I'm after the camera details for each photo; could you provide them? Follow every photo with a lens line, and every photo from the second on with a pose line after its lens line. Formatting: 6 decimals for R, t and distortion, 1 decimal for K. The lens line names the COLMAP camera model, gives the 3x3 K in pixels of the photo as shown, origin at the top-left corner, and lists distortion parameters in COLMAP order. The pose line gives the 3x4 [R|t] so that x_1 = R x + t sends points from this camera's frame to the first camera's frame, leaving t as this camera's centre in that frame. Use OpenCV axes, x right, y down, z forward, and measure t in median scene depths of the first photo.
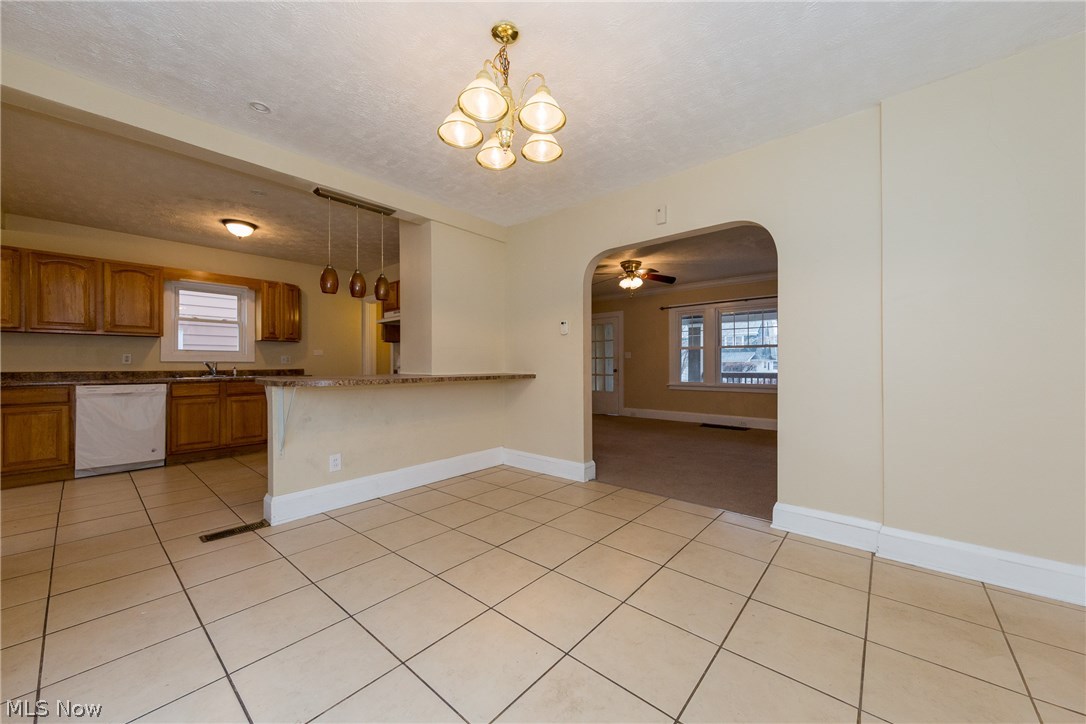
lens RADIAL K [[398.9, 0, 541.5], [0, 398.9, 364.7], [0, 0, 1]] dist [0.000360, 0.000007]
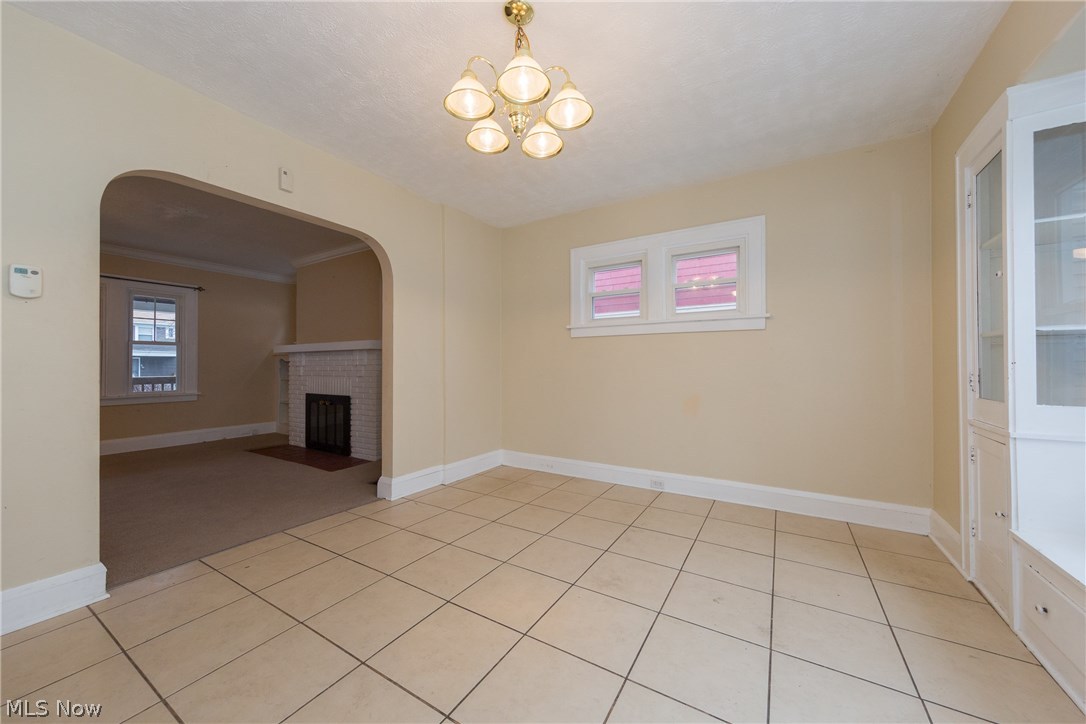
lens RADIAL K [[398.9, 0, 540.2], [0, 398.9, 360.6], [0, 0, 1]] dist [0.000360, 0.000007]
pose [[-0.167378, 0.009096, 0.985851, -0.539725], [-0.000394, 0.999957, -0.009293, -0.008128], [-0.985893, -0.001944, -0.167367, 0.575164]]
